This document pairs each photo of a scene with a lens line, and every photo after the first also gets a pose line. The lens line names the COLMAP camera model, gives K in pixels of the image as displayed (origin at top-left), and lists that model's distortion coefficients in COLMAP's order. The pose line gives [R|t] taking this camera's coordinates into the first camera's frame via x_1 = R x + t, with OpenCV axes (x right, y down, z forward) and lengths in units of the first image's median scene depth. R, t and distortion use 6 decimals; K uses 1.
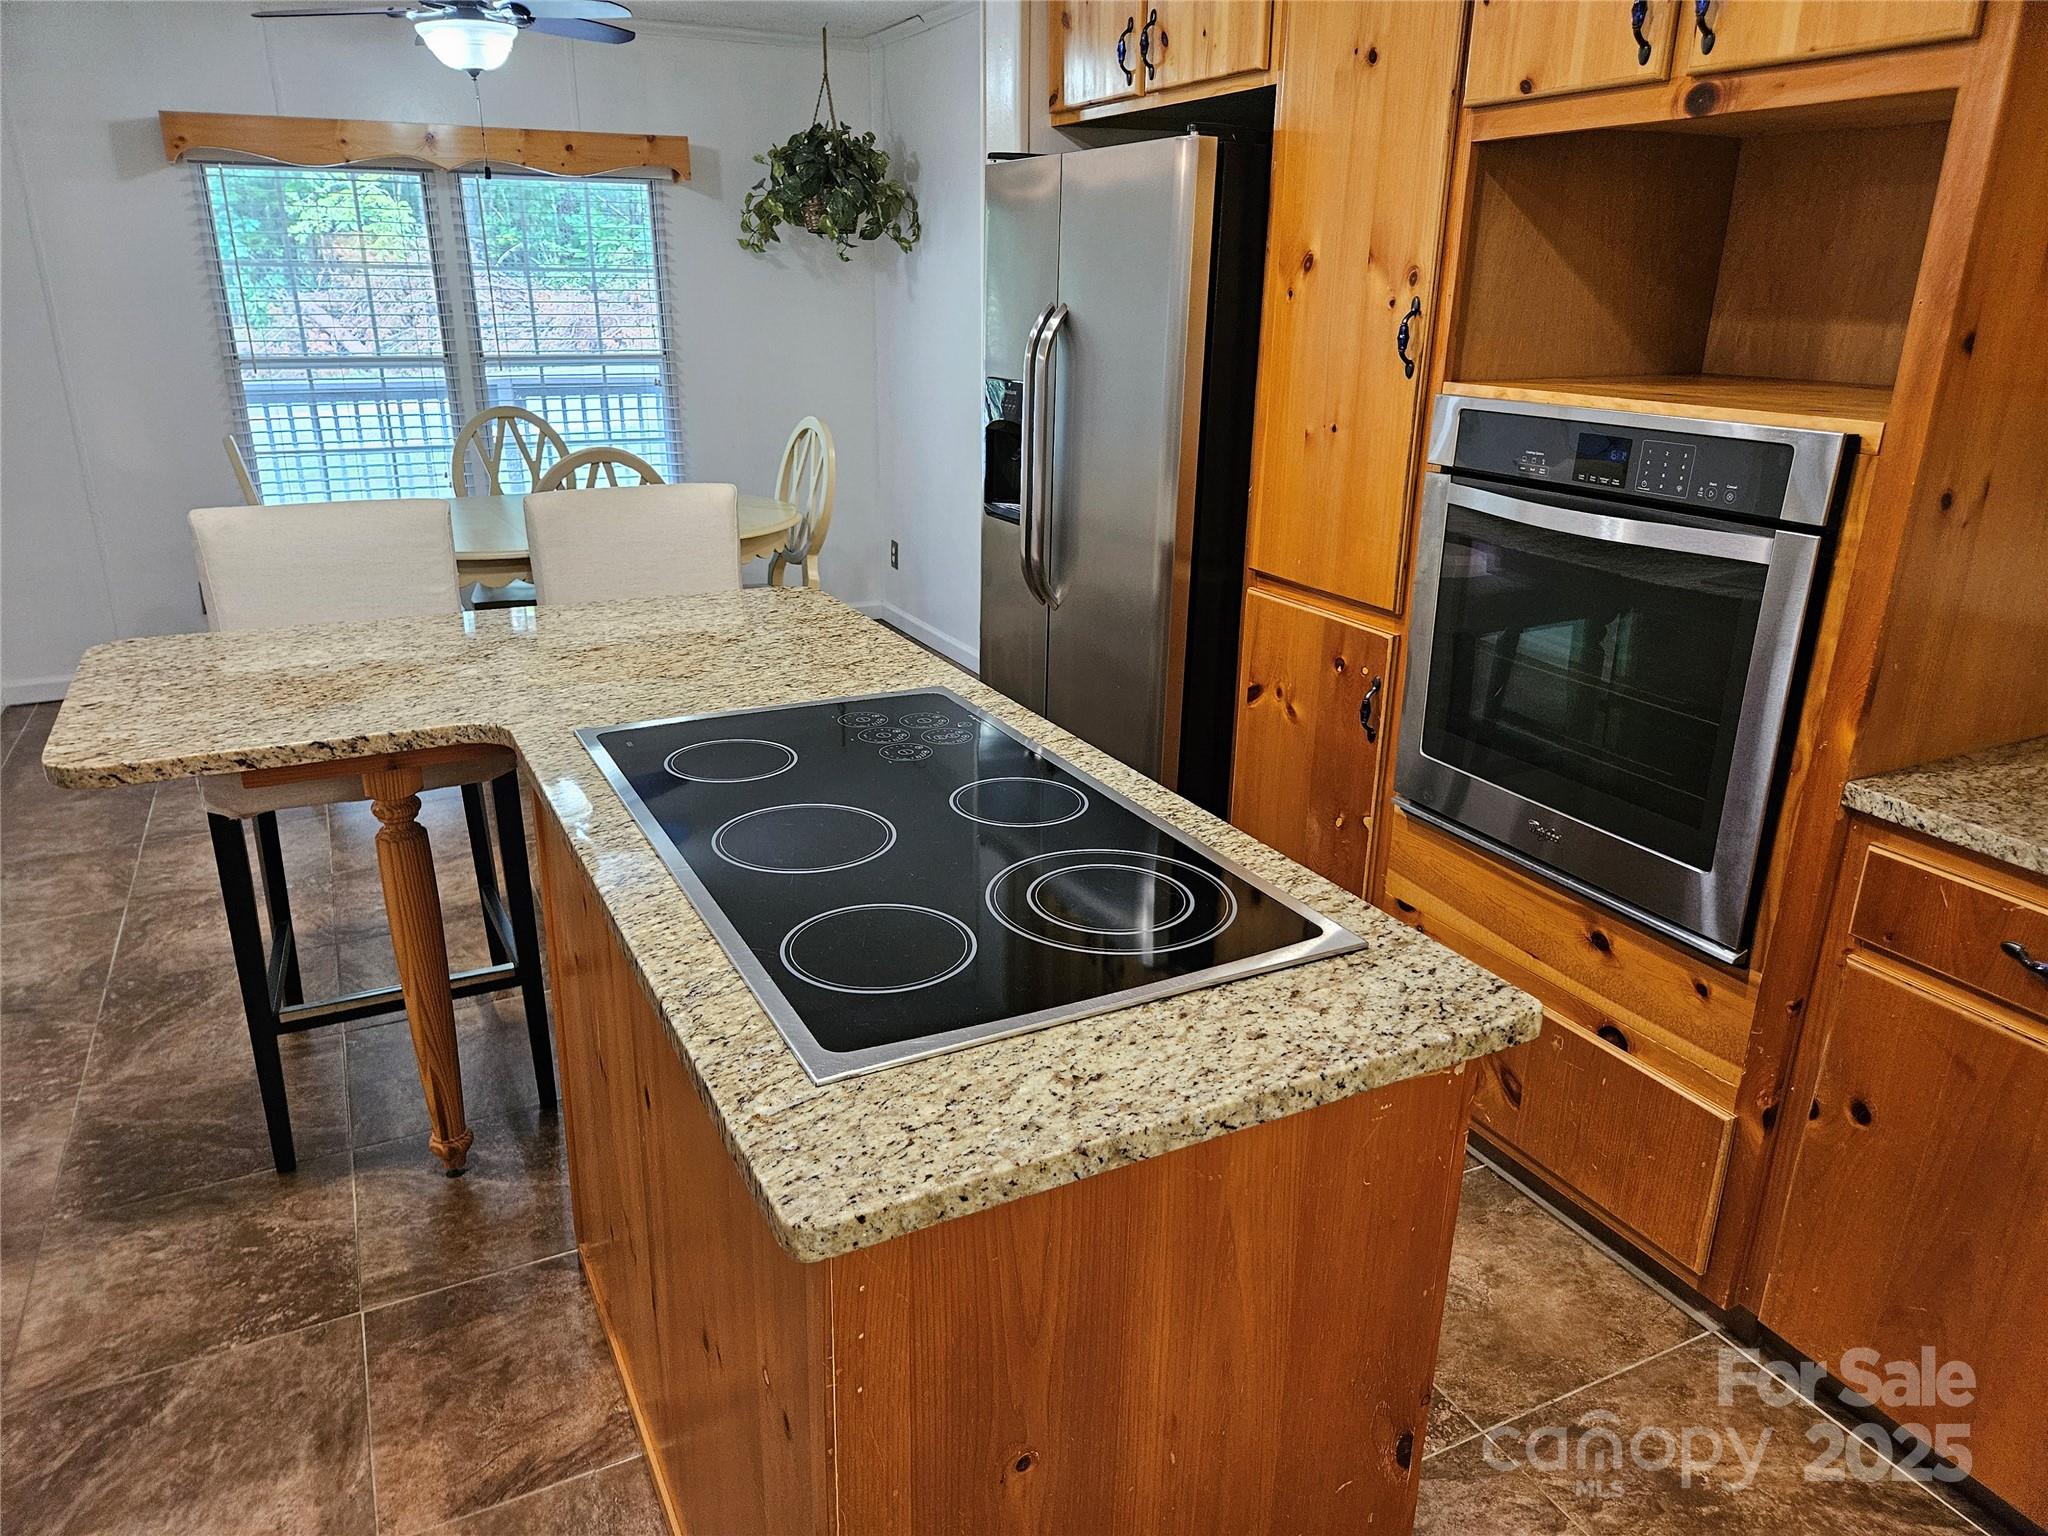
lens RADIAL K [[1371.2, 0, 1013.8], [0, 1371.2, 769.9], [0, 0, 1]] dist [0.069928, -0.055794]
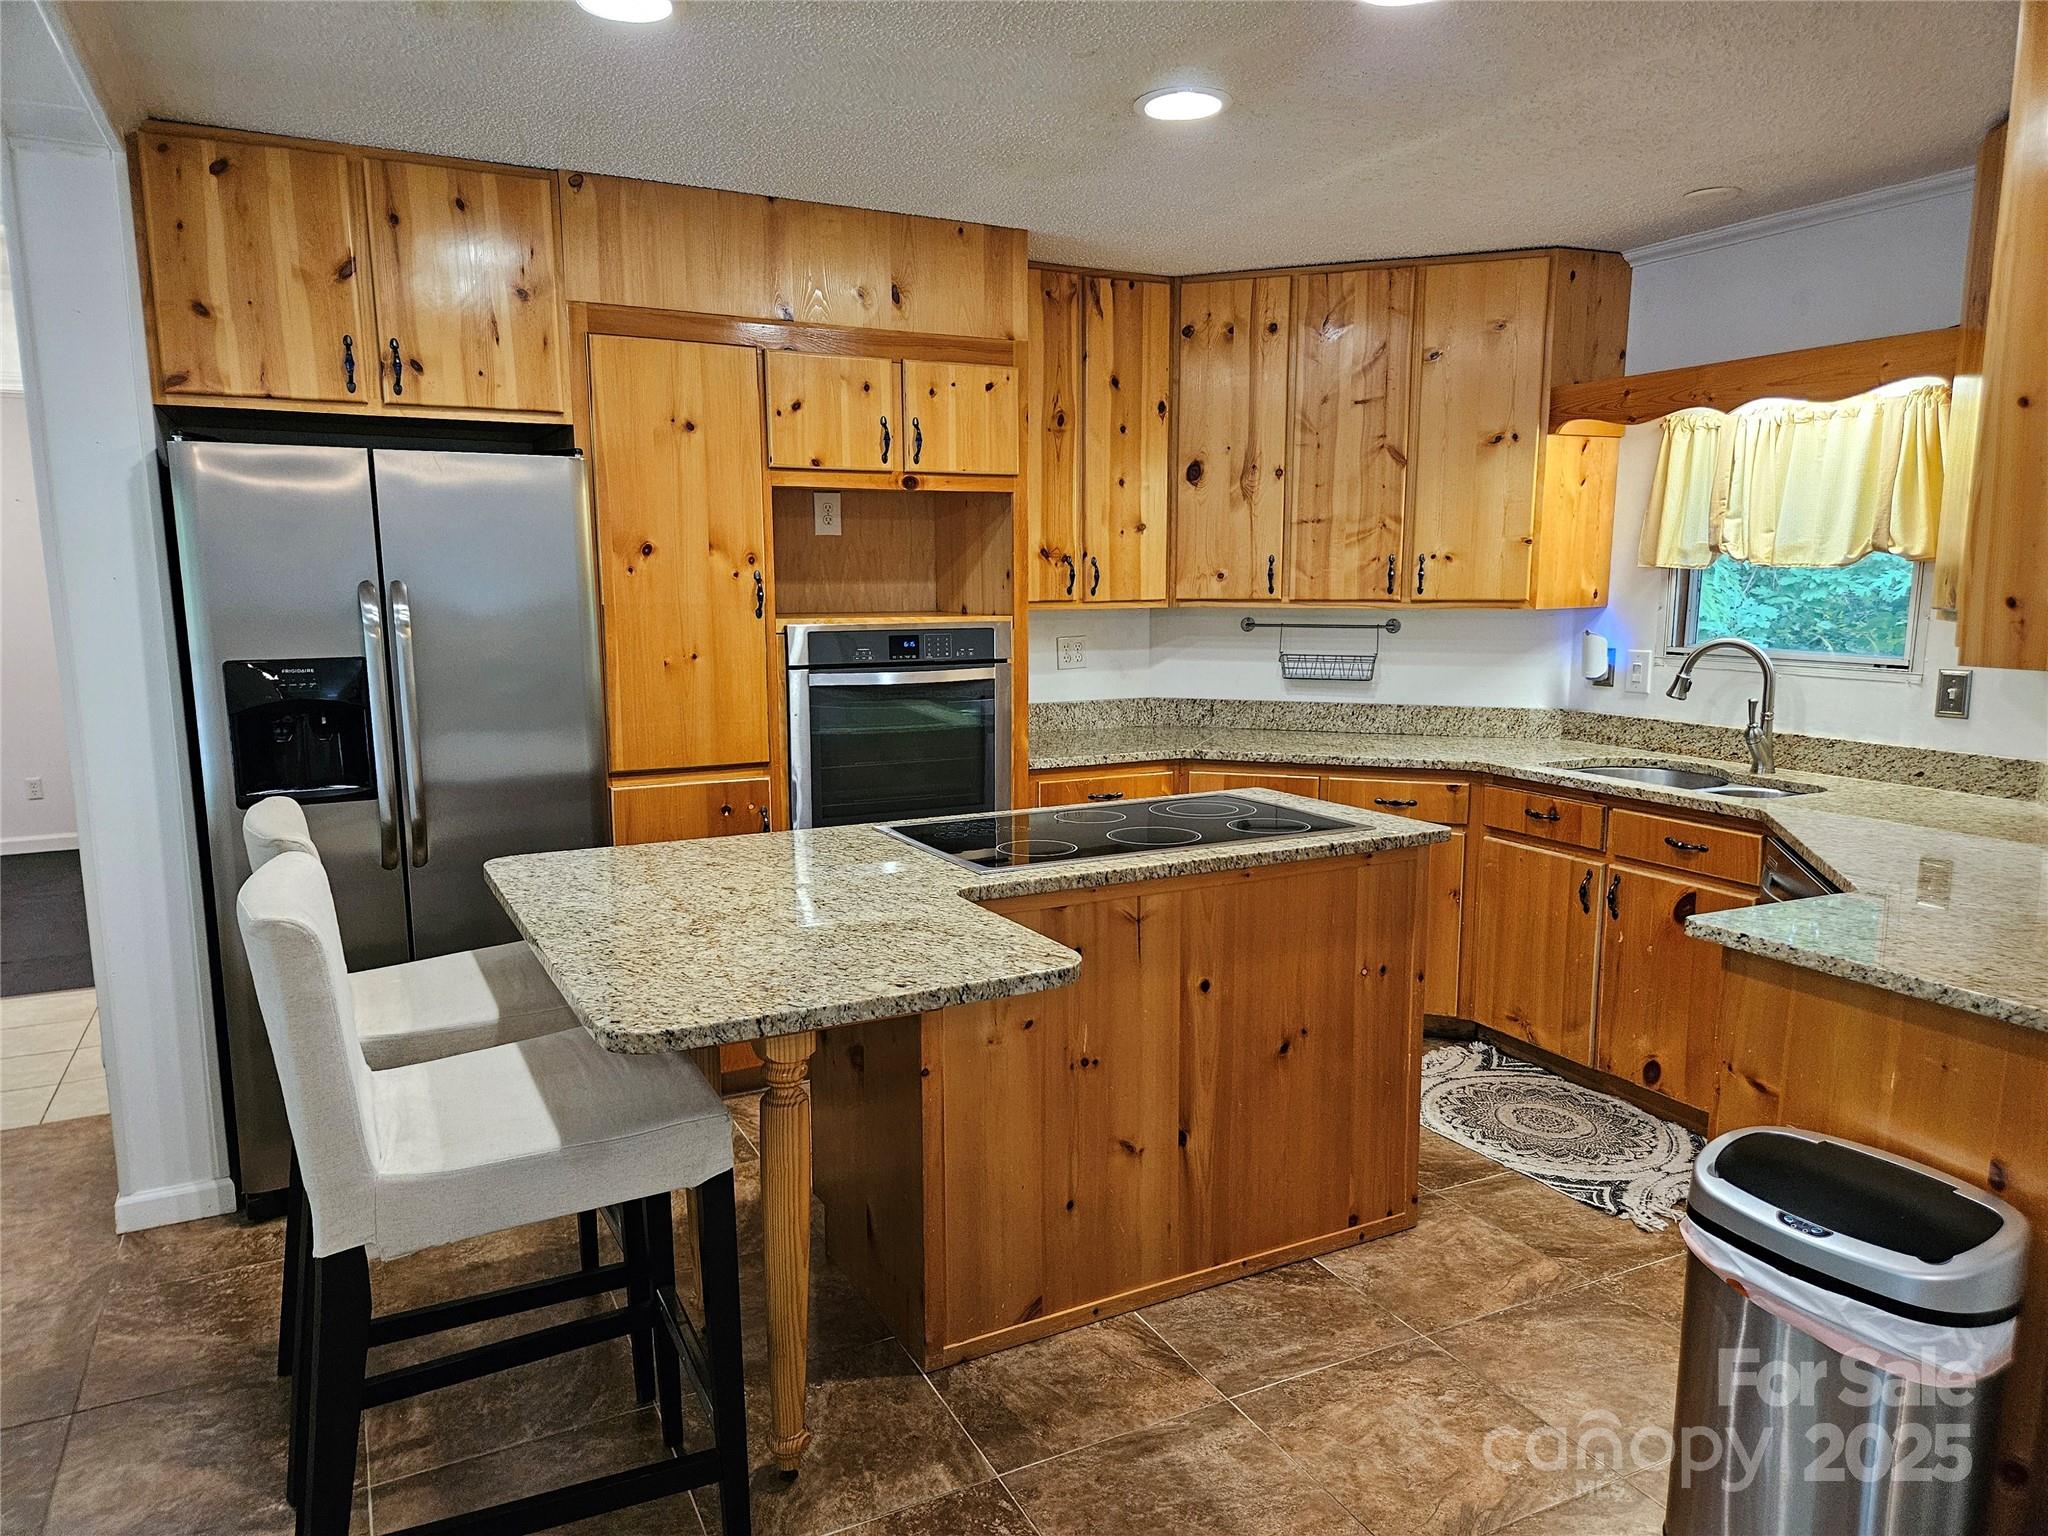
lens RADIAL K [[1366.1, 0, 1025.3], [0, 1366.1, 788.4], [0, 0, 1]] dist [0.070628, -0.055241]
pose [[-0.012558, -0.166893, 0.985895, -1.569374], [0.337929, 0.927252, 0.161270, -0.295921], [-0.941088, 0.335188, 0.044754, 0.824399]]
